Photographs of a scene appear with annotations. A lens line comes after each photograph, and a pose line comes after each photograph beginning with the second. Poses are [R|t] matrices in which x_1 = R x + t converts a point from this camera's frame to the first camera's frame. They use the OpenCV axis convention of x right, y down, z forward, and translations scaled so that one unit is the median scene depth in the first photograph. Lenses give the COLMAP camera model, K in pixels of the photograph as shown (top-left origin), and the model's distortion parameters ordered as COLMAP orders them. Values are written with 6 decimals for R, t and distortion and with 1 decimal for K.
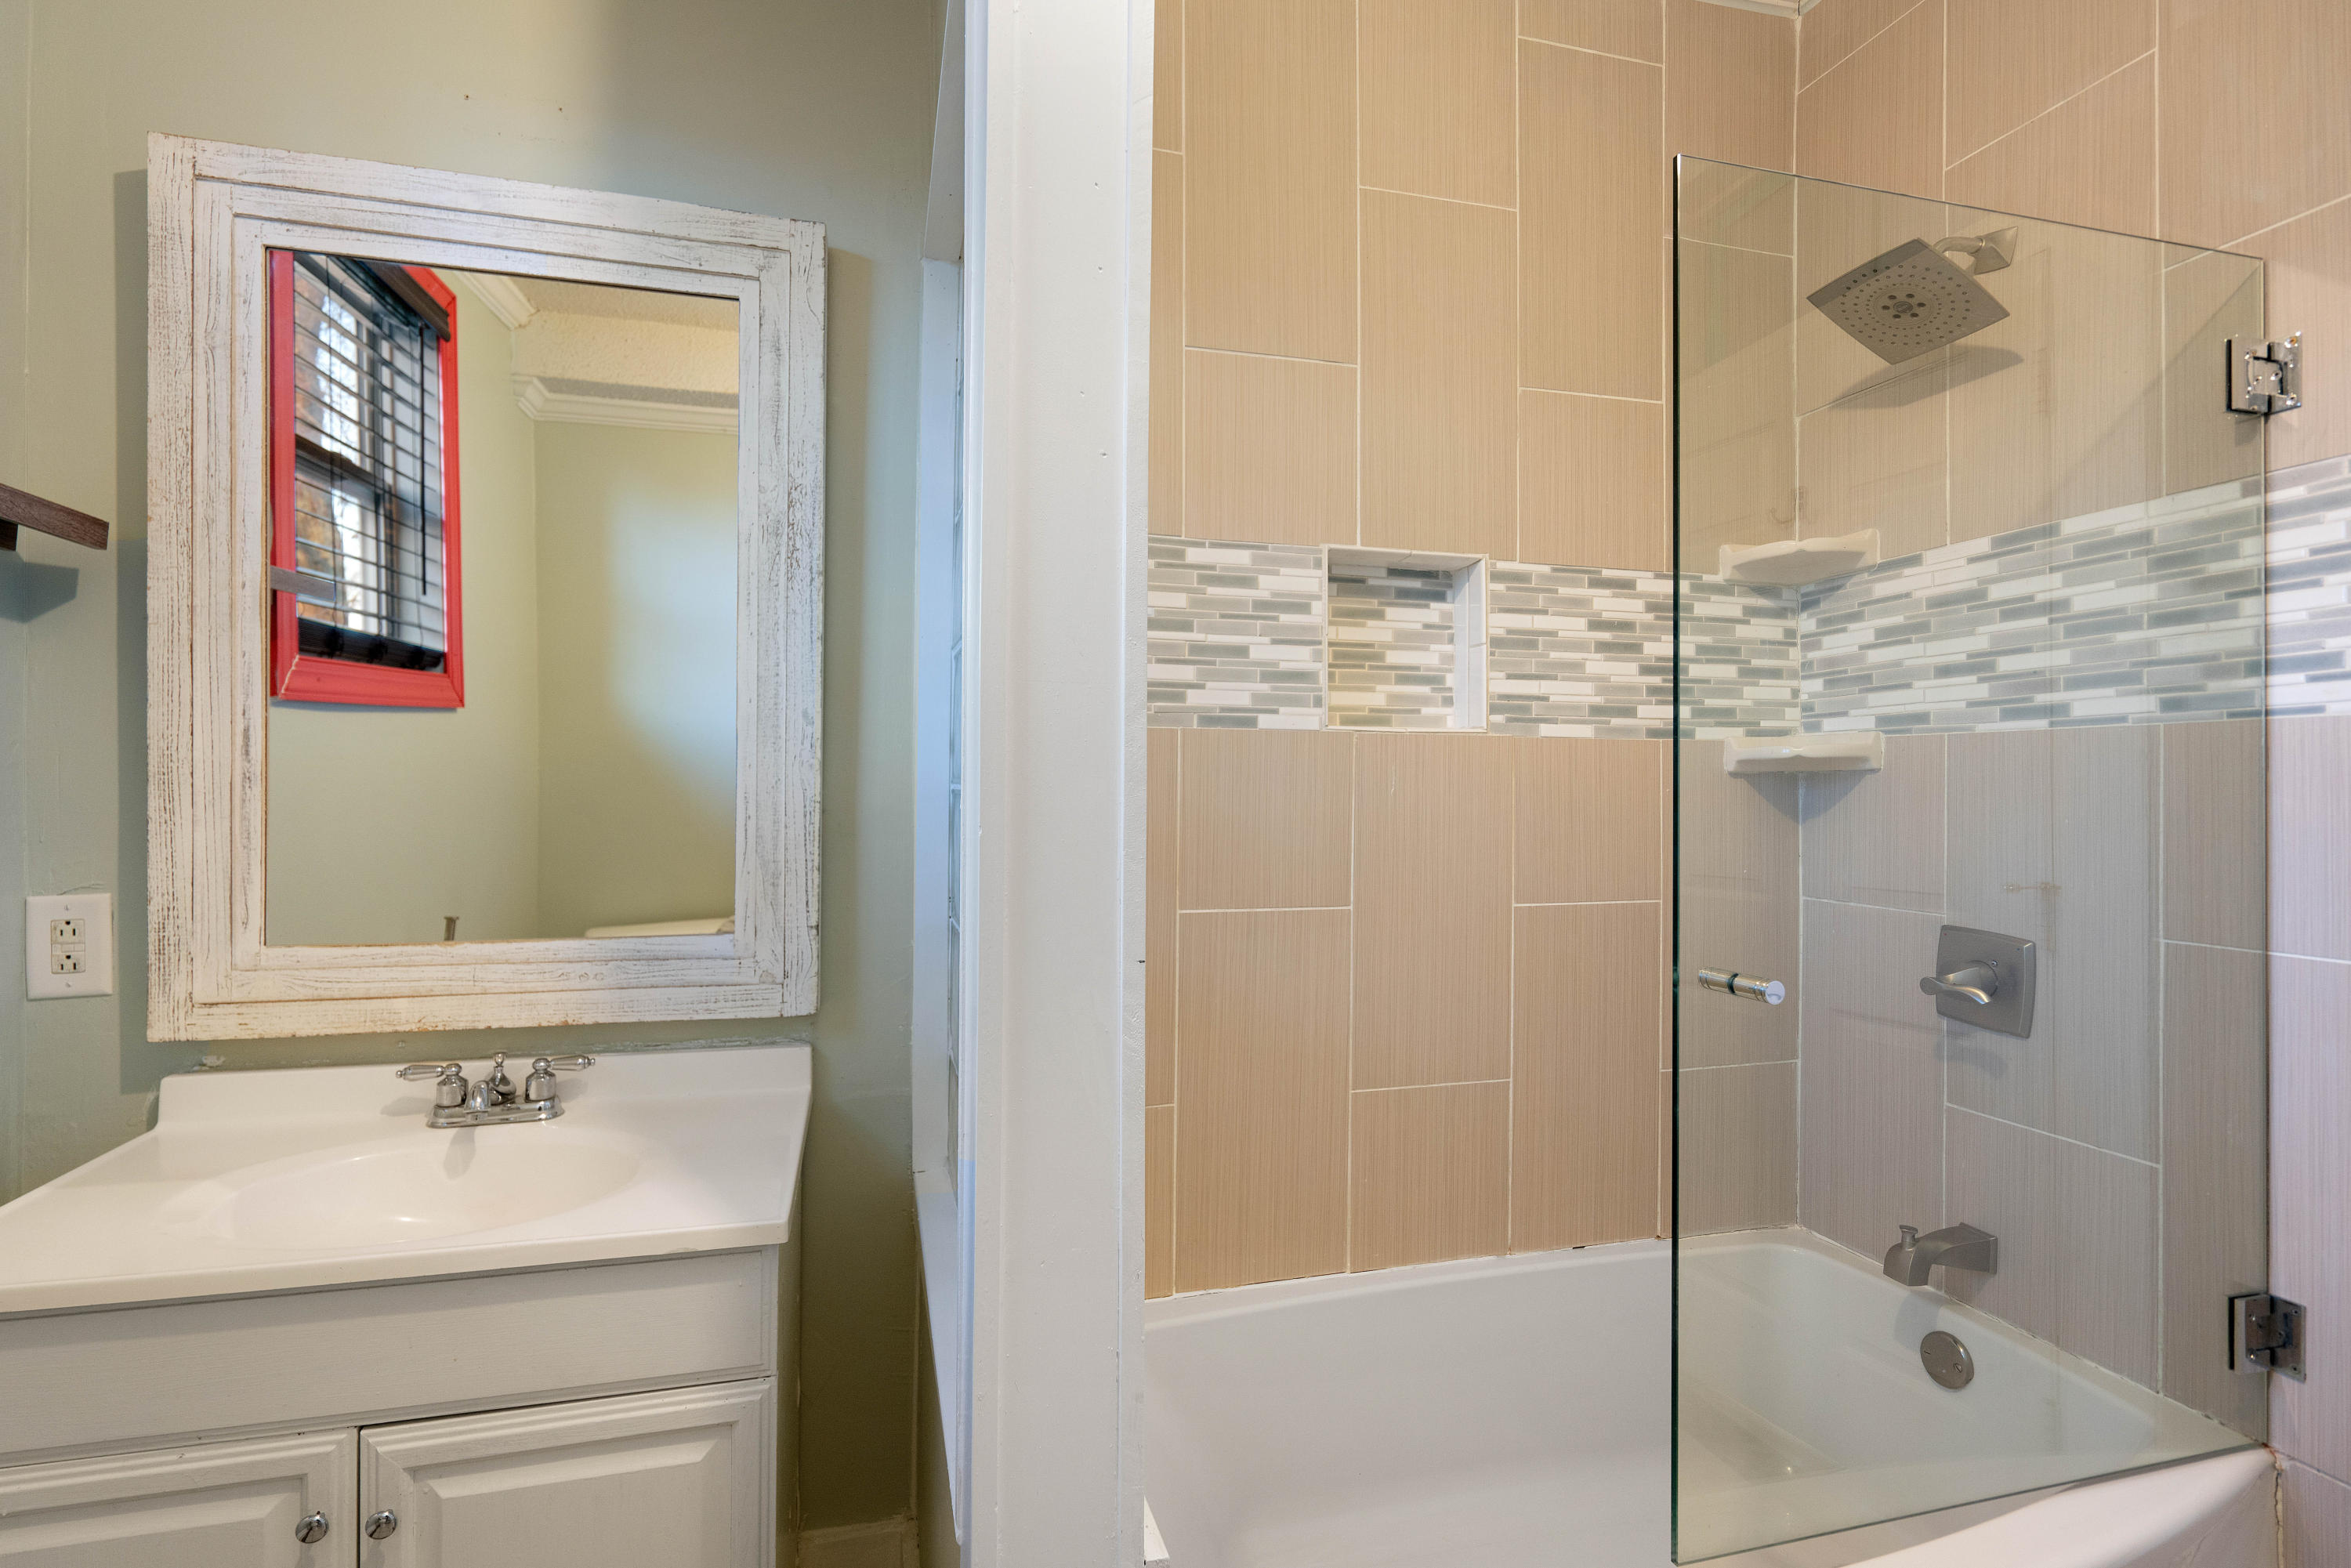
lens RADIAL K [[1057.1, 0, 1180.5], [0, 1057.1, 782.5], [0, 0, 1]] dist [-0.005139, -0.000076]
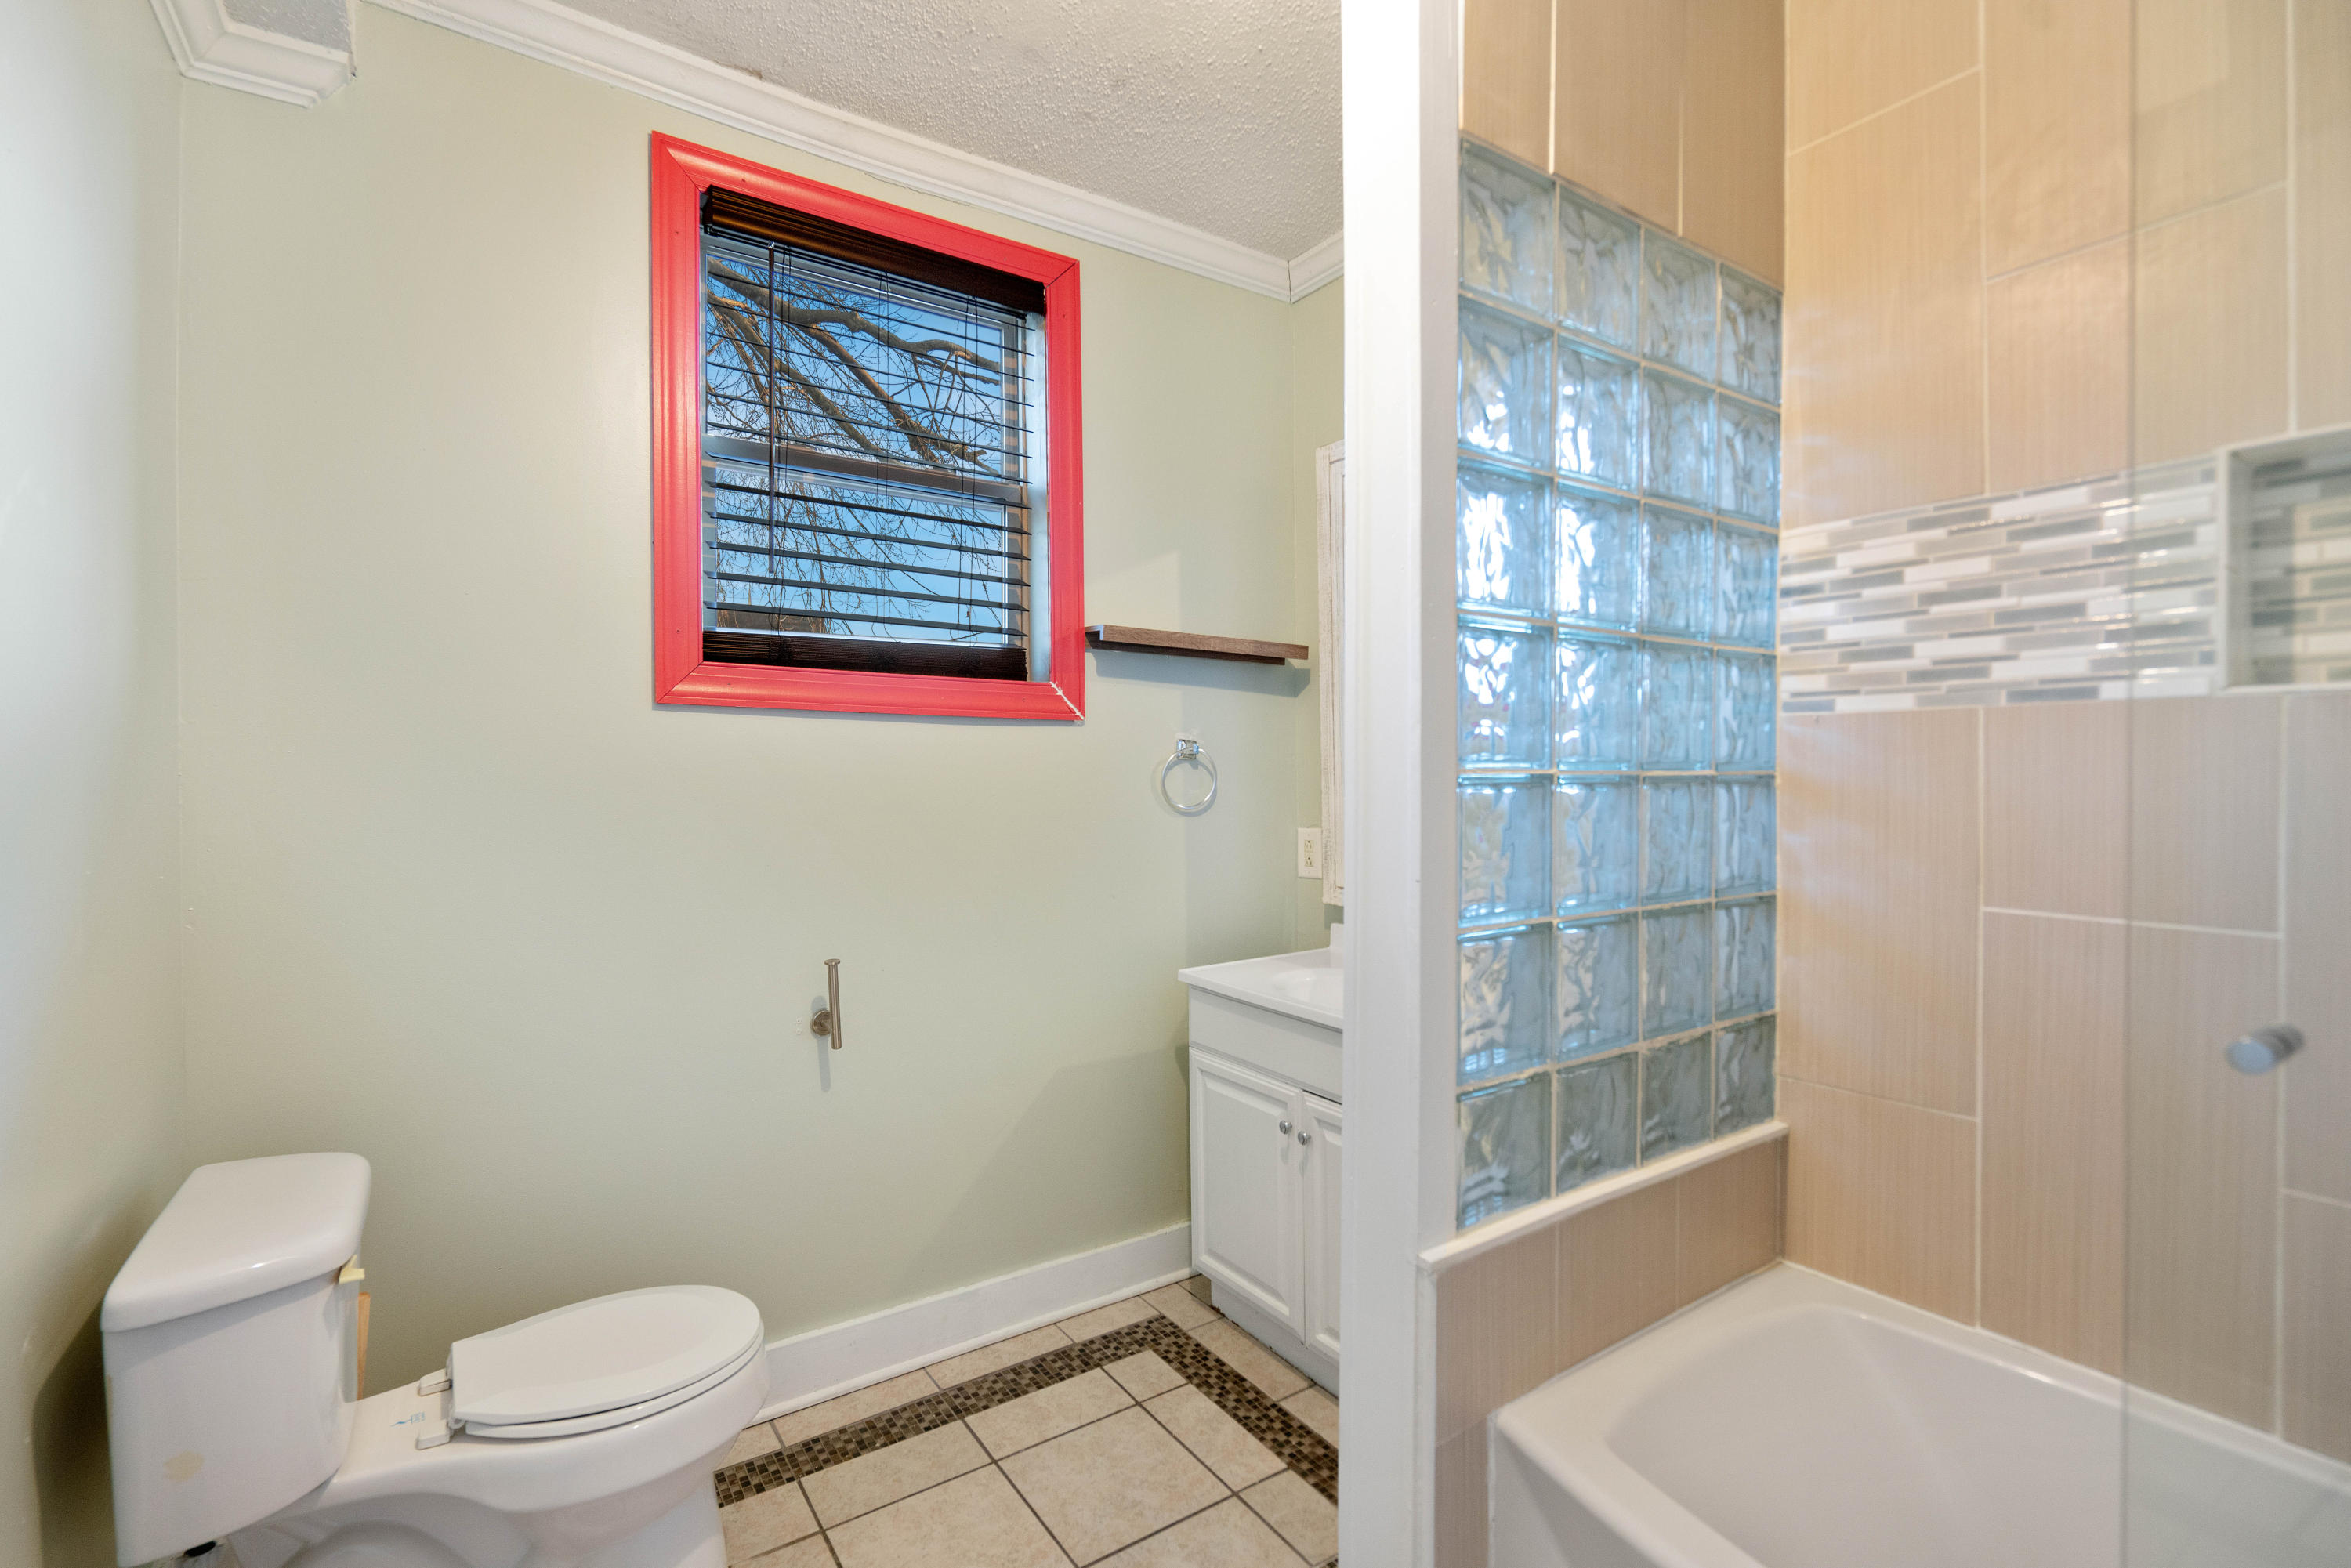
lens RADIAL K [[1057.1, 0, 1198.0], [0, 1057.1, 786.7], [0, 0, 1]] dist [-0.005139, -0.000076]
pose [[0.351691, 0.004664, -0.936105, 0.600947], [0.004708, 0.999966, 0.006751, 0.007856], [0.936104, -0.006782, 0.351657, 0.054055]]
